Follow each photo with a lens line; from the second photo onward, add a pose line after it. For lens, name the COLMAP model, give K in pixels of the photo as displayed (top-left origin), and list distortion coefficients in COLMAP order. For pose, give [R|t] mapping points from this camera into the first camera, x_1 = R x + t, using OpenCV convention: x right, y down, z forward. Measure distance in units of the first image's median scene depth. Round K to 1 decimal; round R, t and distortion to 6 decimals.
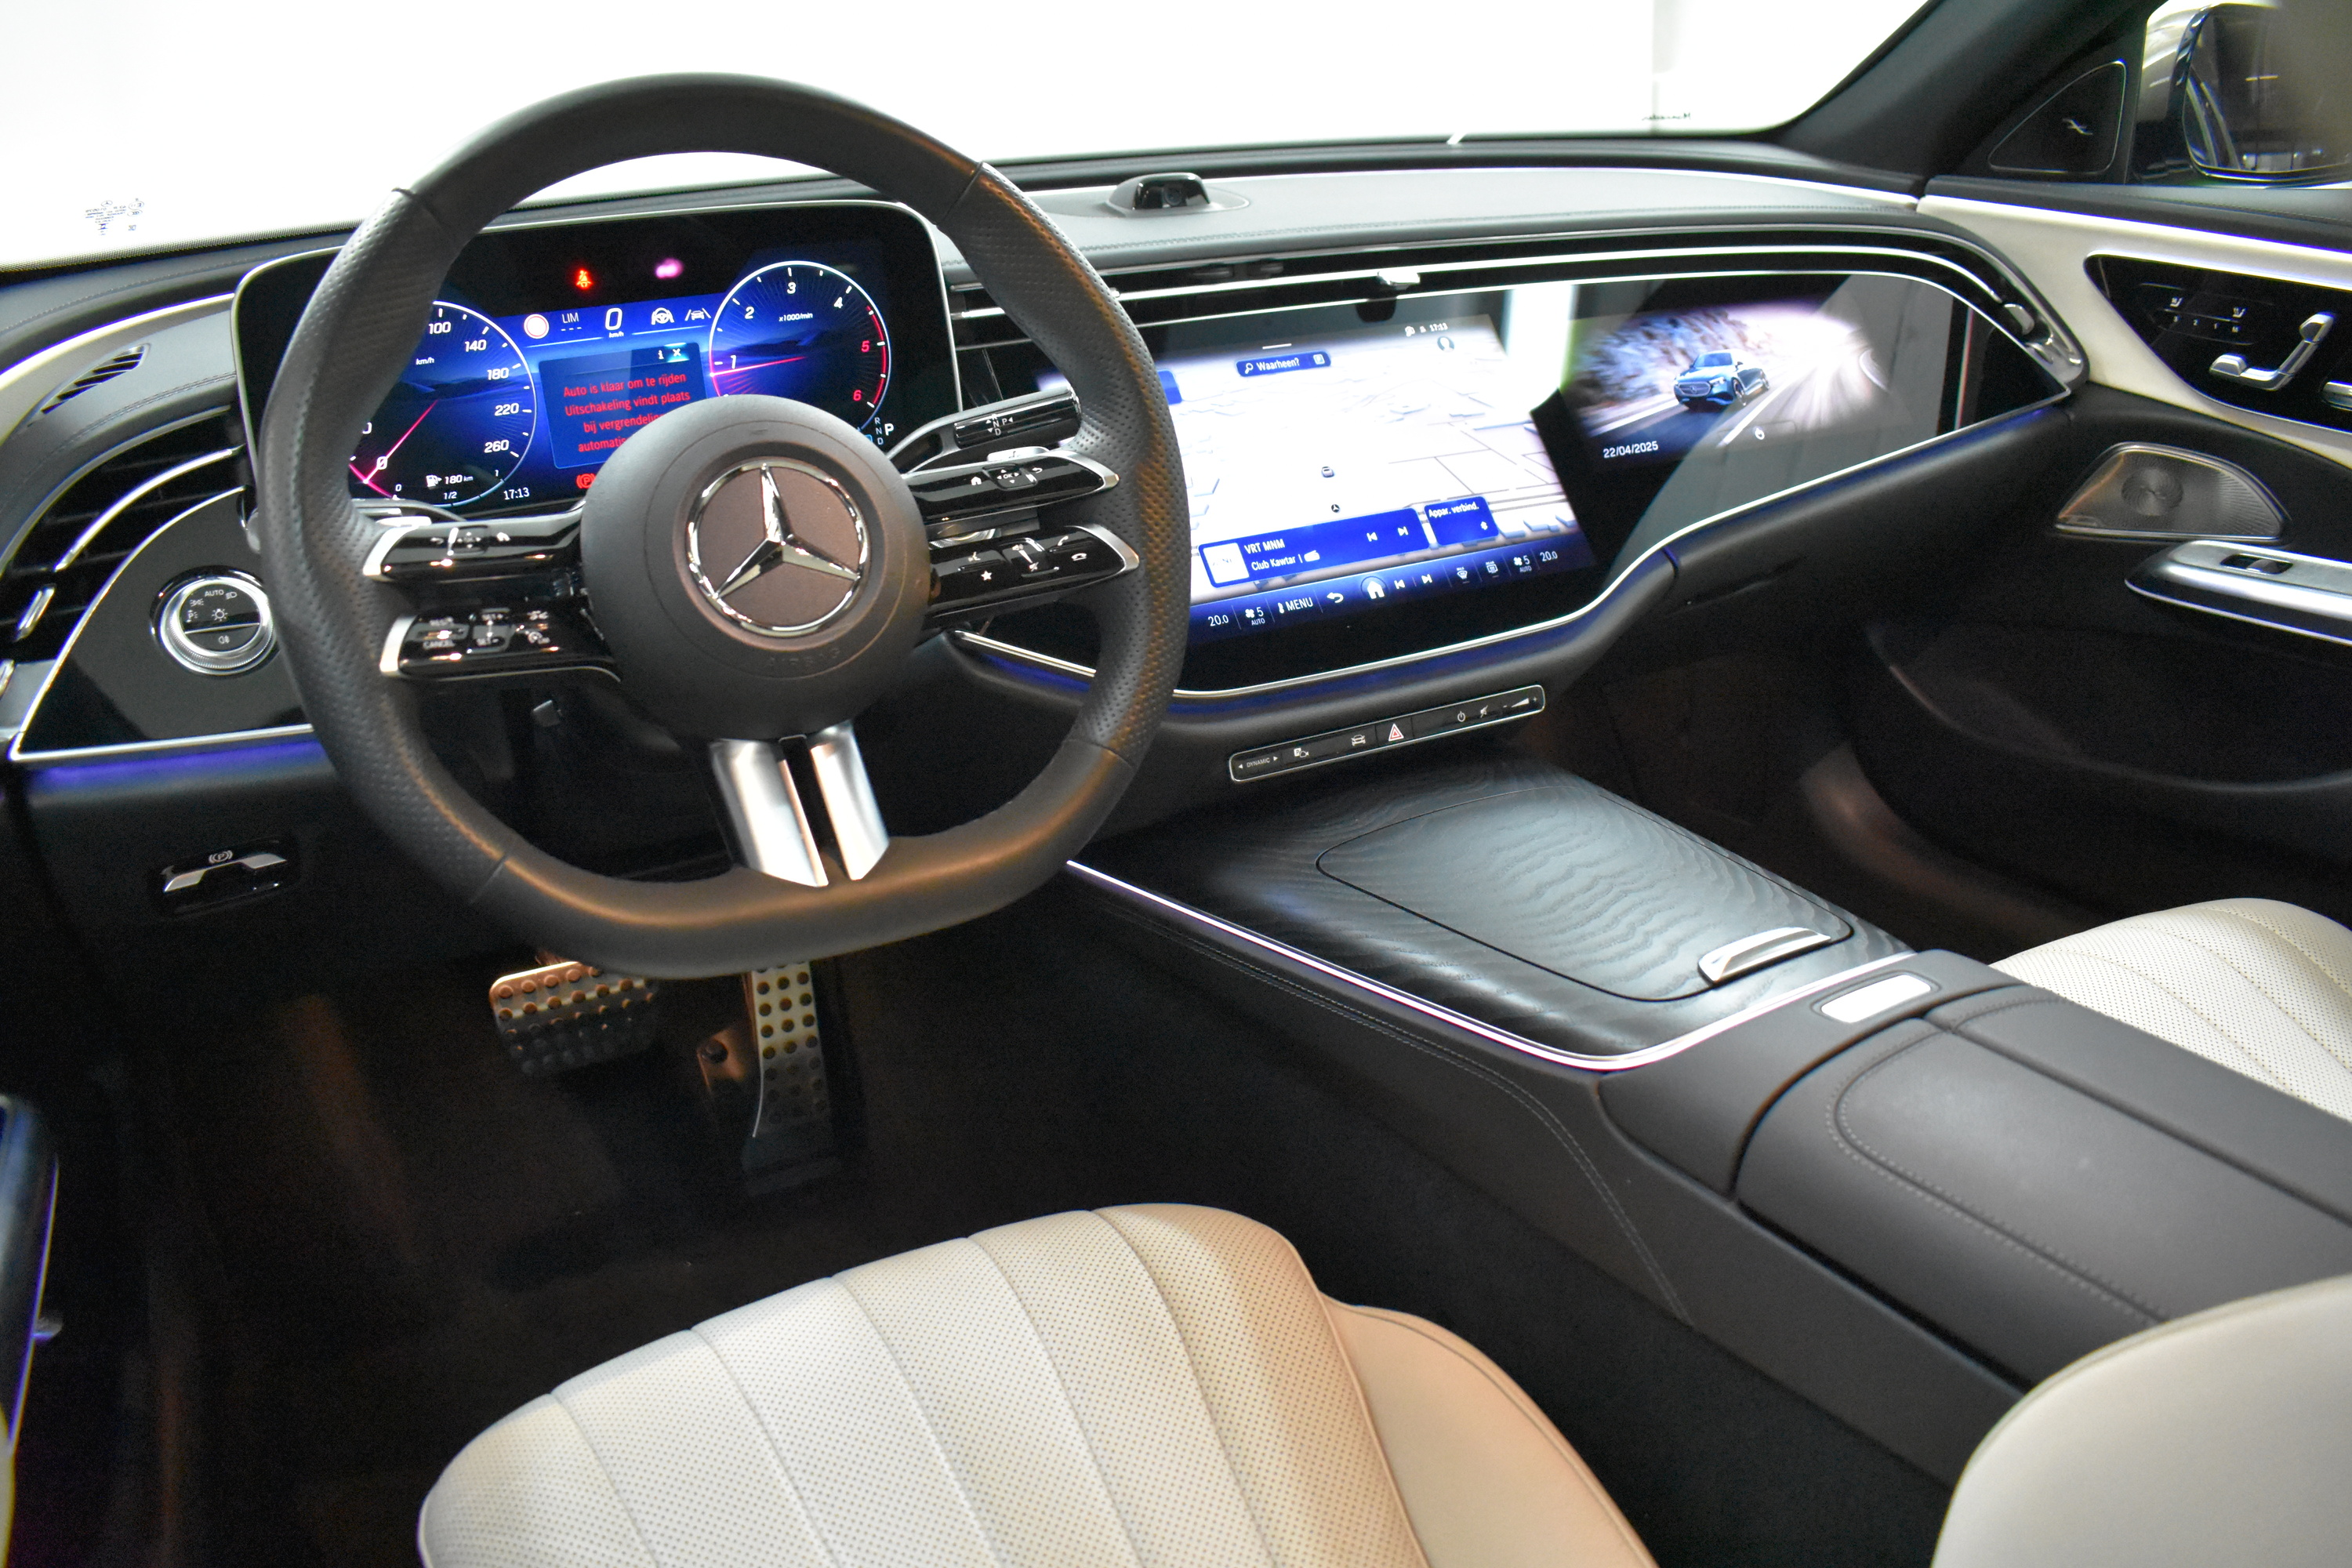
lens RADIAL K [[1881.3, 0, 1180.7], [0, 1881.3, 744.8], [0, 0, 1]] dist [-0.103419, 0.002596]
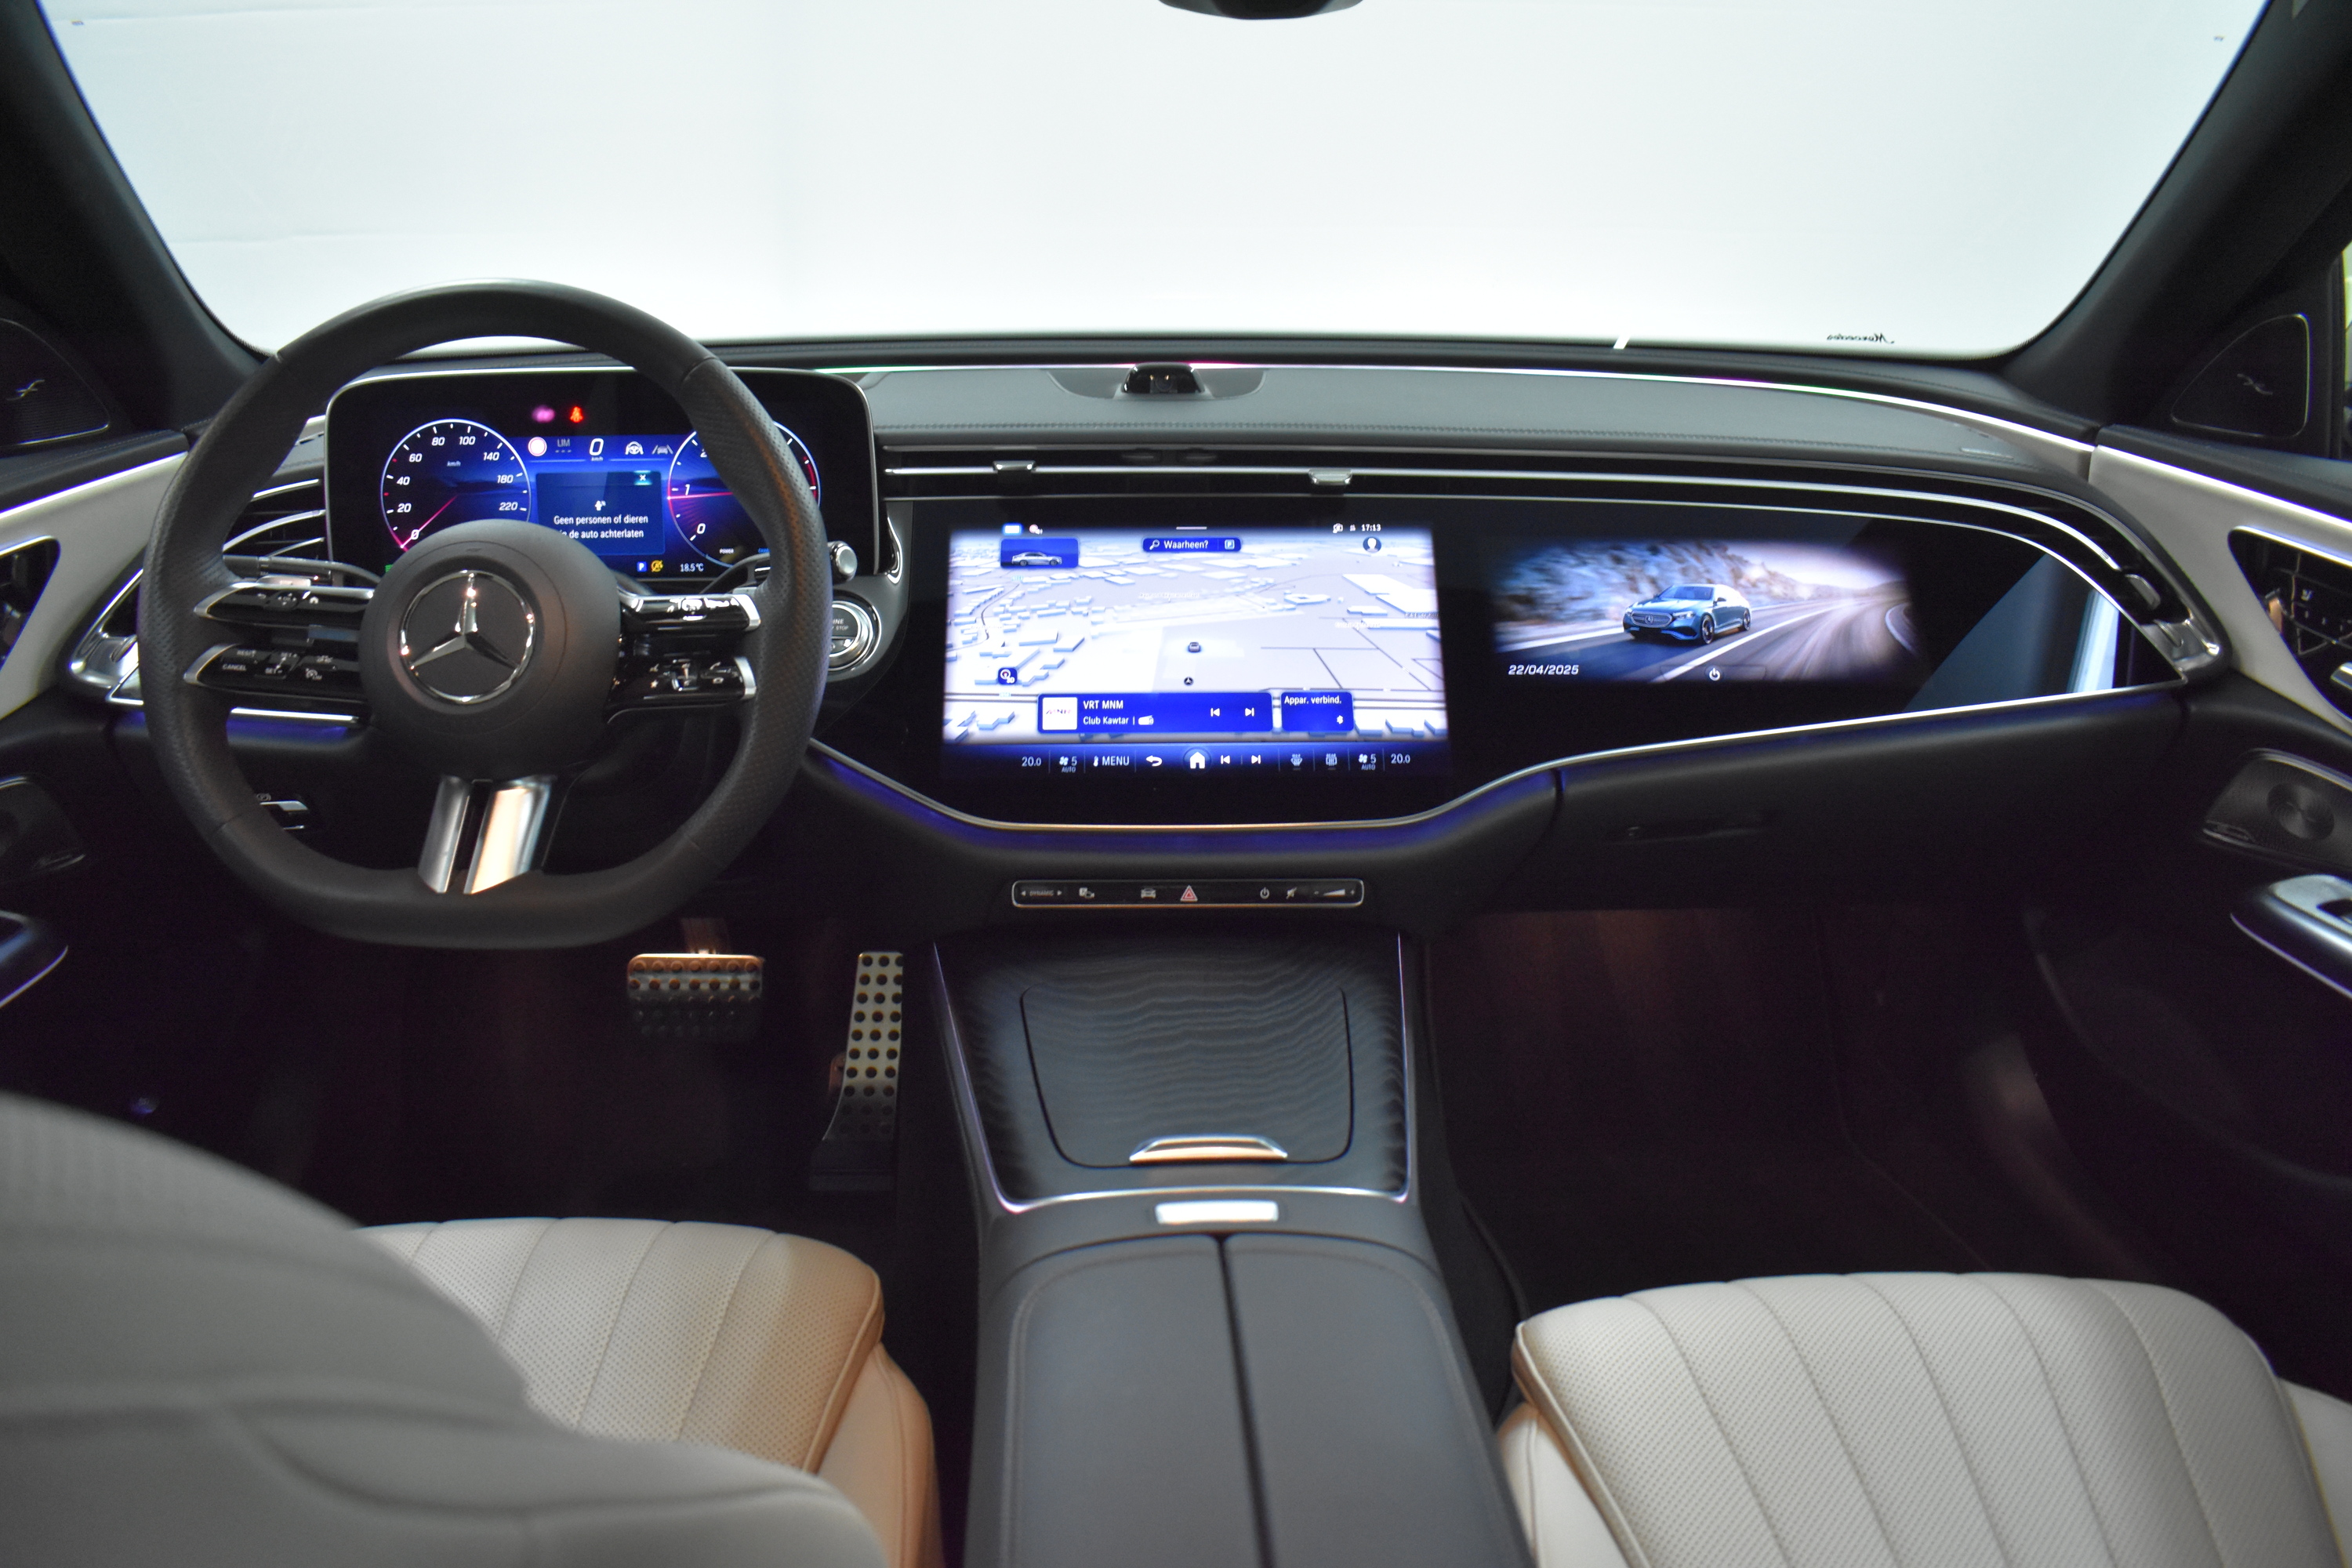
lens RADIAL K [[1881.3, 0, 1180.7], [0, 1881.3, 744.8], [0, 0, 1]] dist [-0.103419, 0.002596]
pose [[0.889868, 0.166453, -0.424769, 0.545268], [-0.191662, 0.981314, -0.016977, -0.070260], [0.414006, 0.096520, 0.905143, 0.015911]]
